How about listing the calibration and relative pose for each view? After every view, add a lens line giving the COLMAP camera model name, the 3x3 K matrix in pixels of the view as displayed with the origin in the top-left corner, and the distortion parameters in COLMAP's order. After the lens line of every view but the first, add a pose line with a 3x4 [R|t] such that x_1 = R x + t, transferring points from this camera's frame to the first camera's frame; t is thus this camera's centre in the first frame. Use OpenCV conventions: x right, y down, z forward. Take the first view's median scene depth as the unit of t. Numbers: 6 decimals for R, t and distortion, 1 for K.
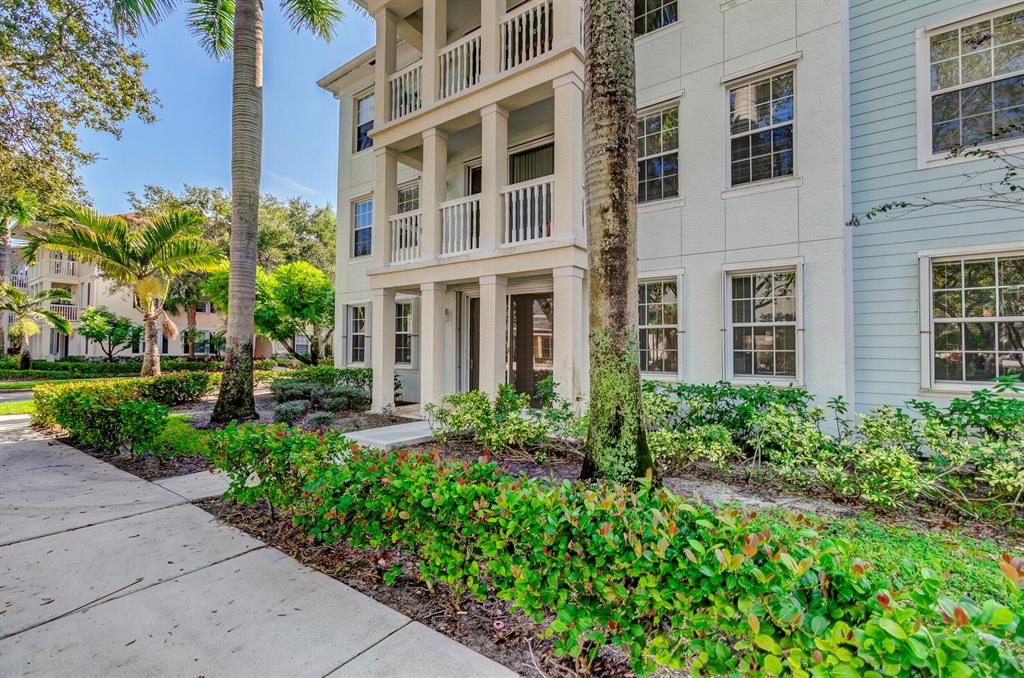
lens RADIAL K [[457.5, 0, 515.3], [0, 457.5, 333.0], [0, 0, 1]] dist [-0.004905, -0.000037]
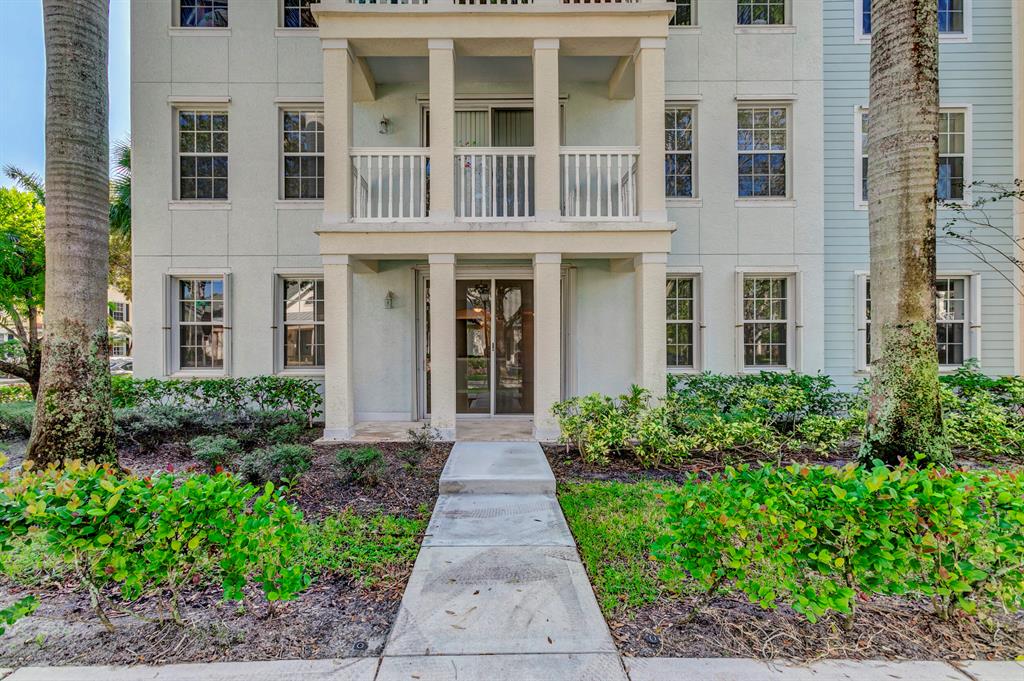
lens RADIAL K [[466.6, 0, 509.7], [0, 466.6, 341.2], [0, 0, 1]] dist [-0.000377, 0.000206]
pose [[0.808341, 0.000875, 0.588713, -0.588129], [-0.012233, 0.999808, 0.015311, 0.018166], [-0.588587, -0.019578, 0.808197, 0.366769]]
